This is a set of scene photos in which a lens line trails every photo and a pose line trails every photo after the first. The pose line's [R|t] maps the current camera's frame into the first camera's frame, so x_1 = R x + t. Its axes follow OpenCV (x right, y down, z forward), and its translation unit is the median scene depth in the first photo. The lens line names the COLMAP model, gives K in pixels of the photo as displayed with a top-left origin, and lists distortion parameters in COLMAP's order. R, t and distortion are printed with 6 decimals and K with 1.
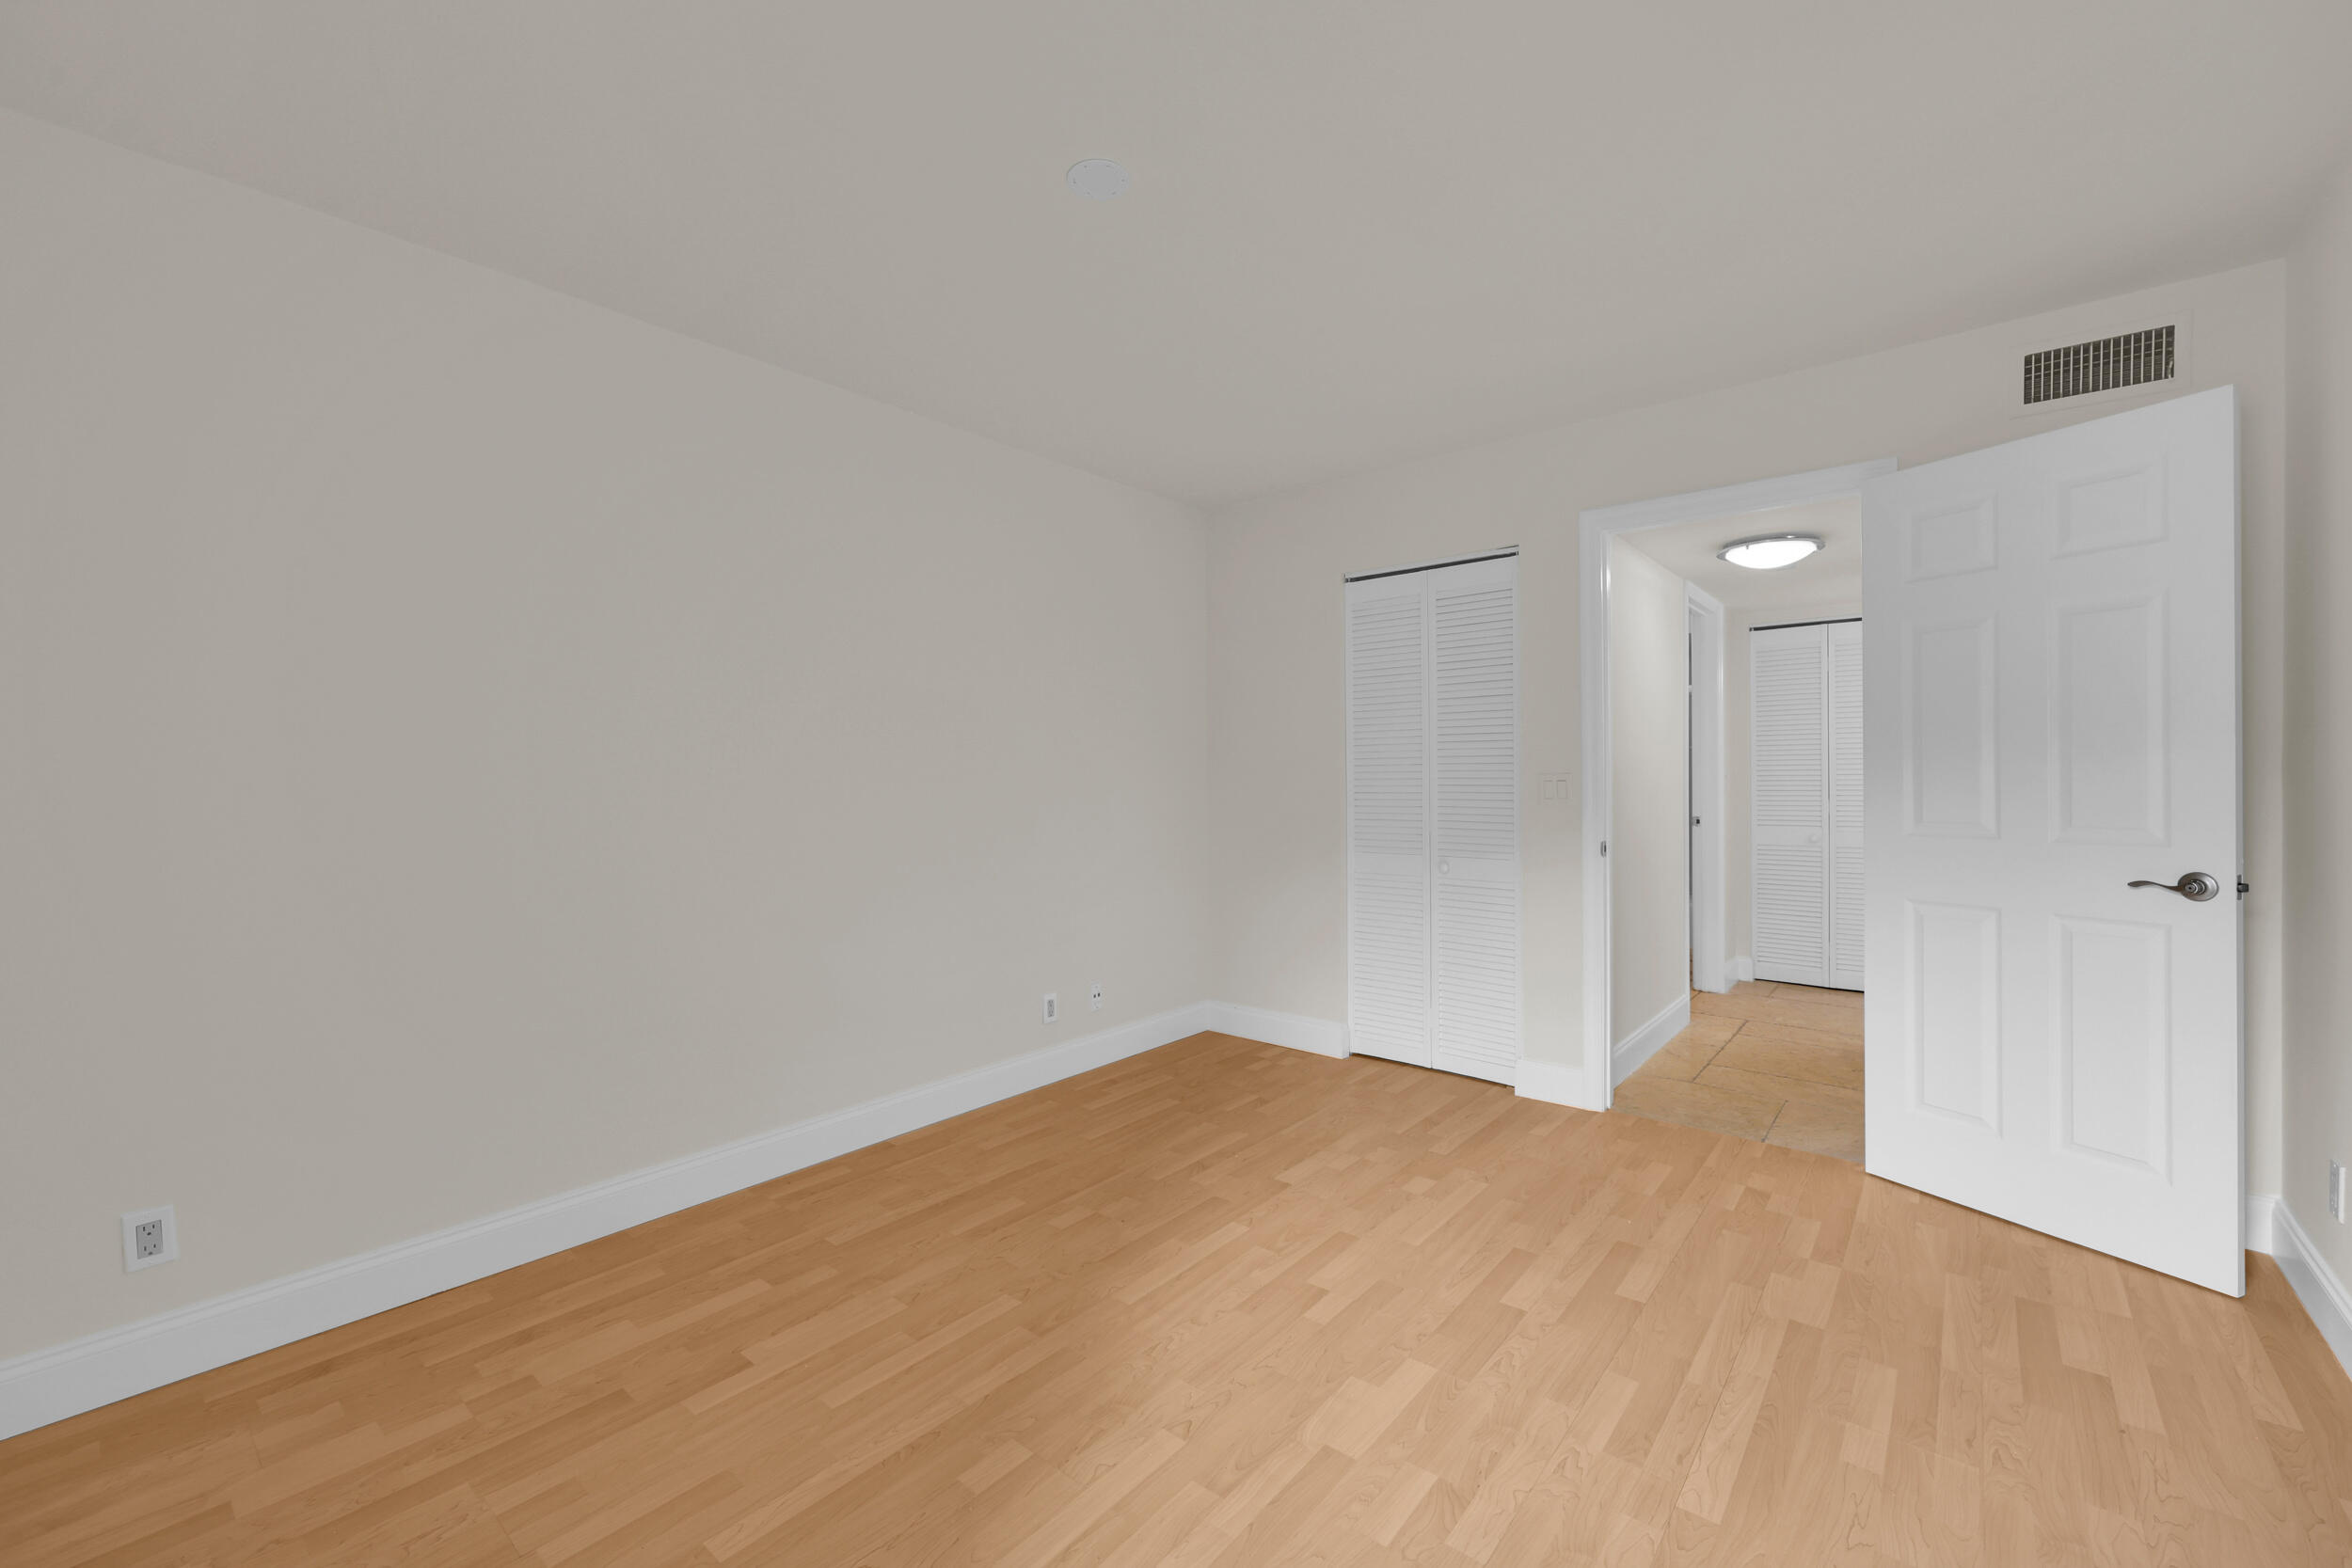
lens RADIAL K [[969.3, 0, 1167.0], [0, 969.3, 782.0], [0, 0, 1]] dist [-0.001570, -0.000244]
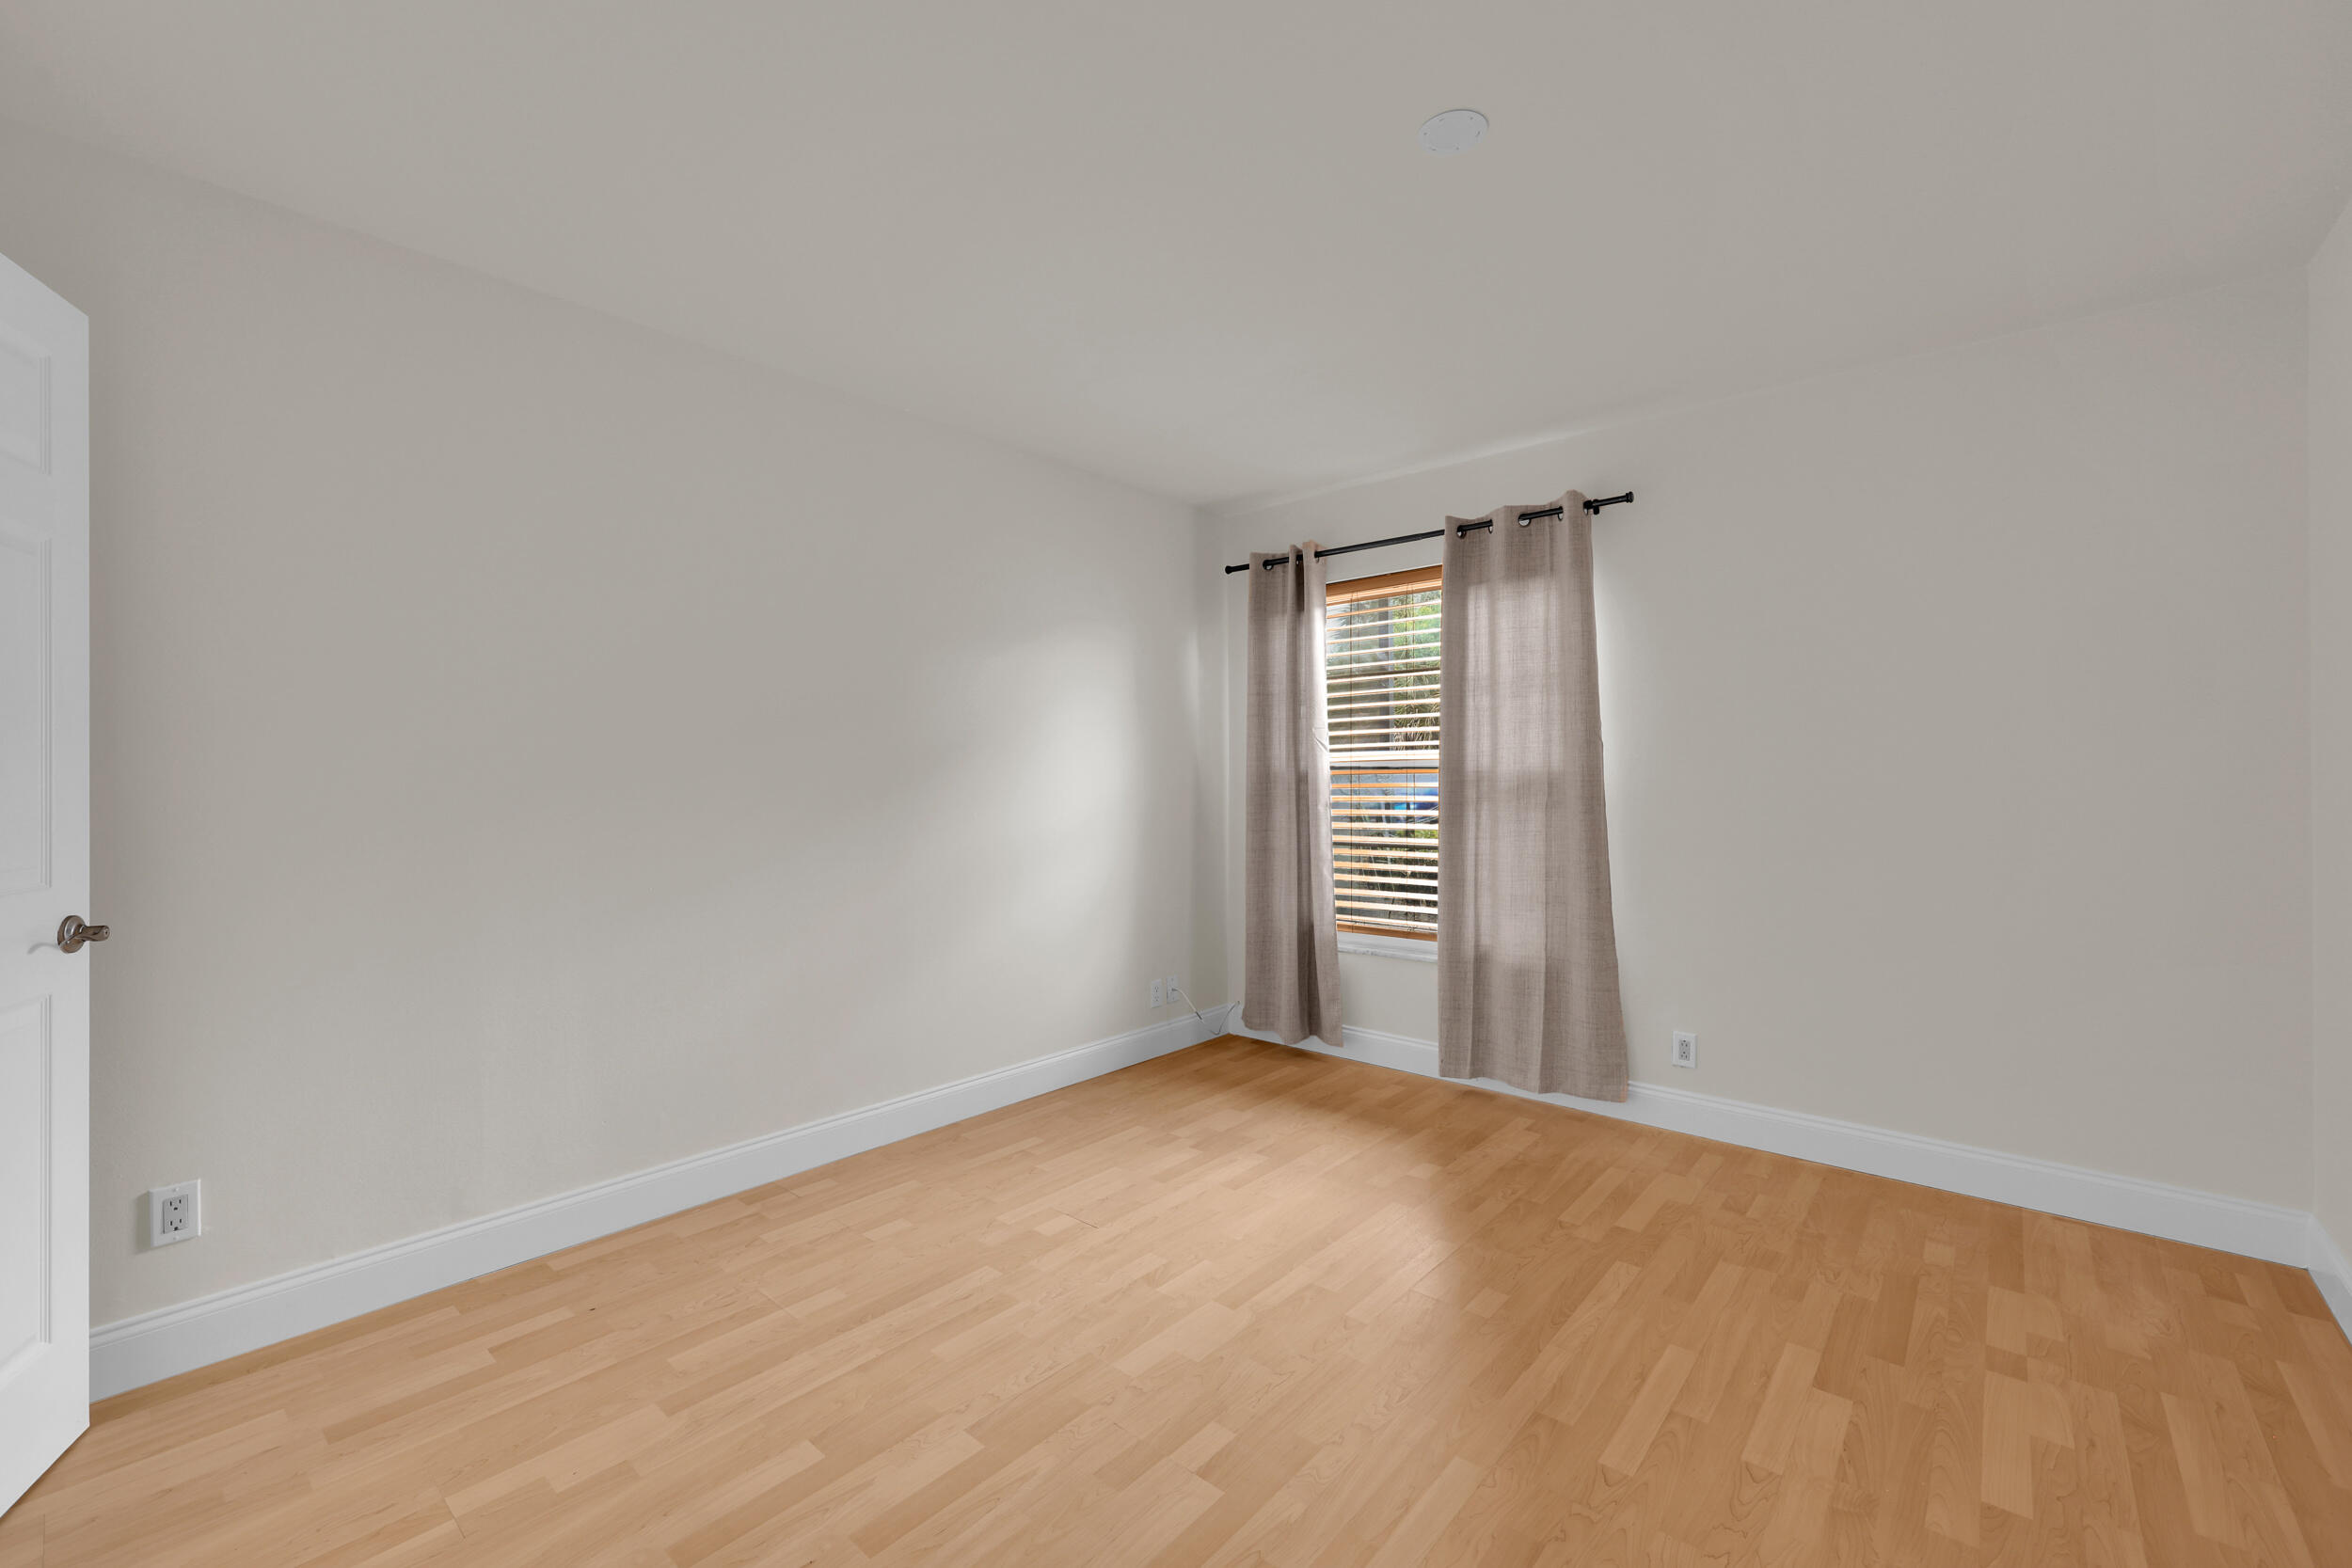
lens RADIAL K [[957.5, 0, 1172.7], [0, 957.5, 780.5], [0, 0, 1]] dist [0.001363, 0.000170]
pose [[-0.999889, 0.005377, 0.013898, 0.167472], [0.005459, 0.999968, 0.005870, -0.009436], [-0.013866, 0.005945, -0.999886, 1.688470]]
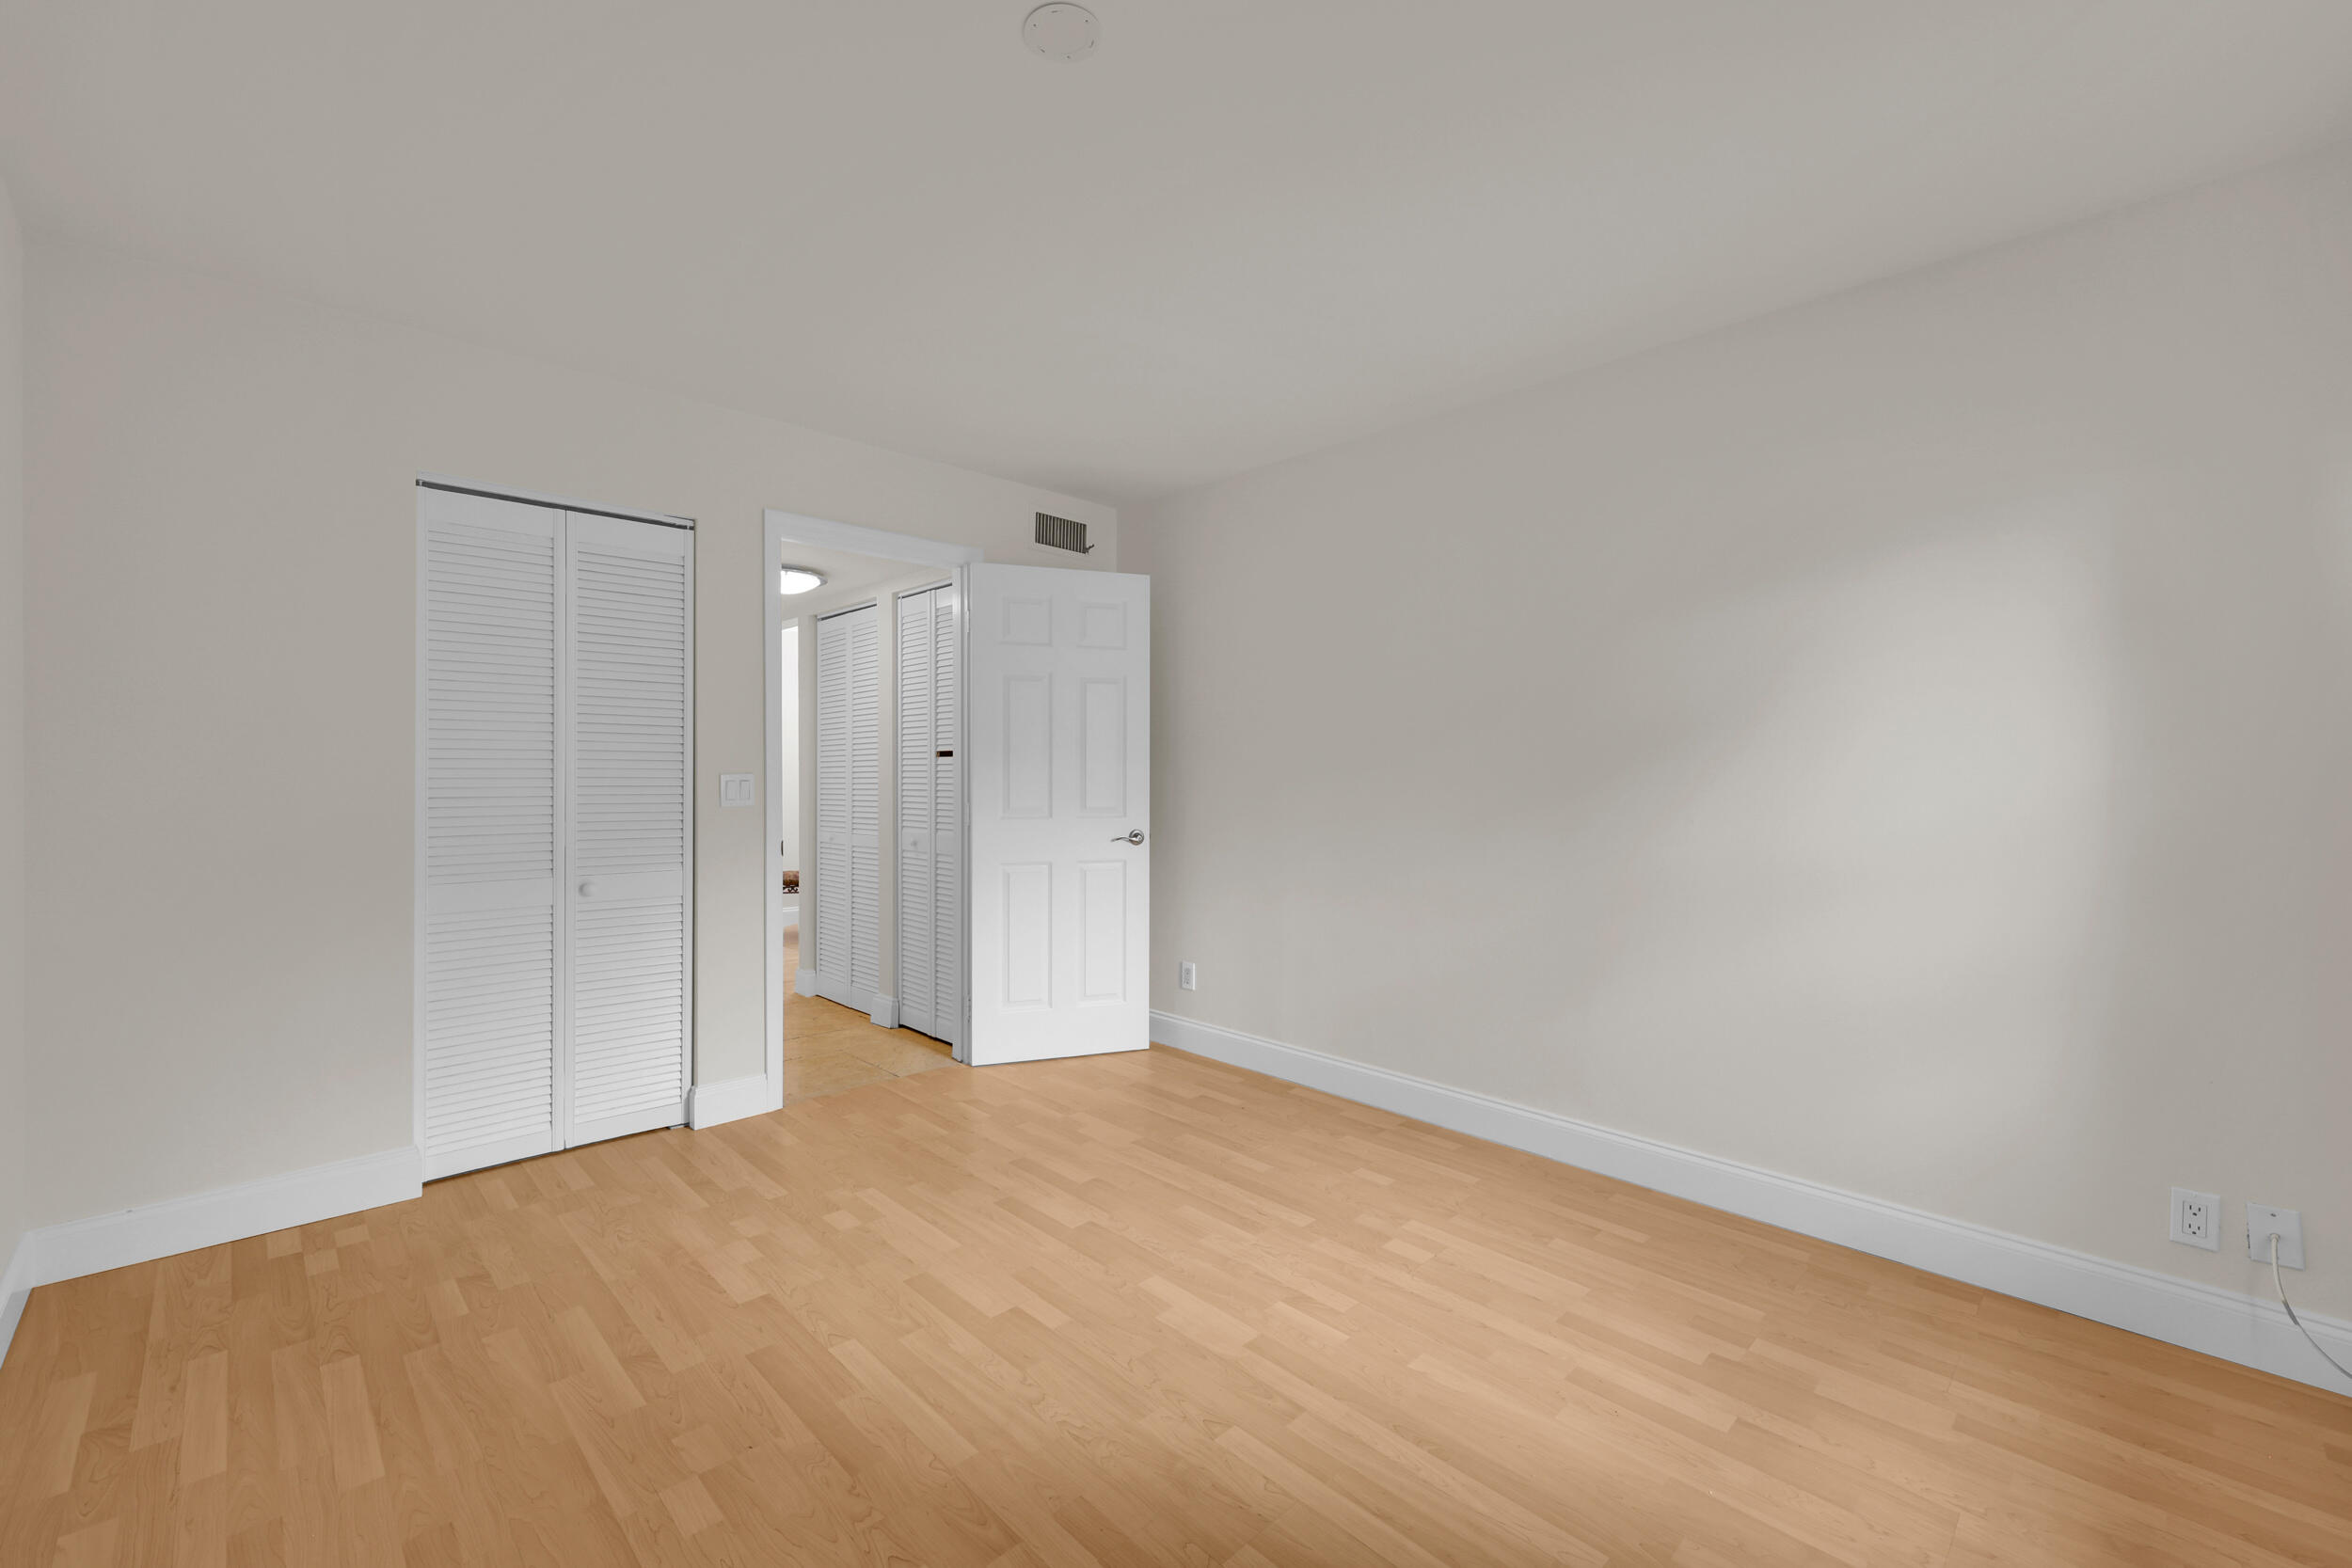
lens RADIAL K [[957.5, 0, 1172.7], [0, 957.5, 780.5], [0, 0, 1]] dist [0.001363, 0.000170]
pose [[0.088032, -0.000082, 0.996118, -0.761661], [-0.001486, 0.999999, 0.000214, -0.005562], [-0.996116, -0.001499, 0.088032, 0.739593]]
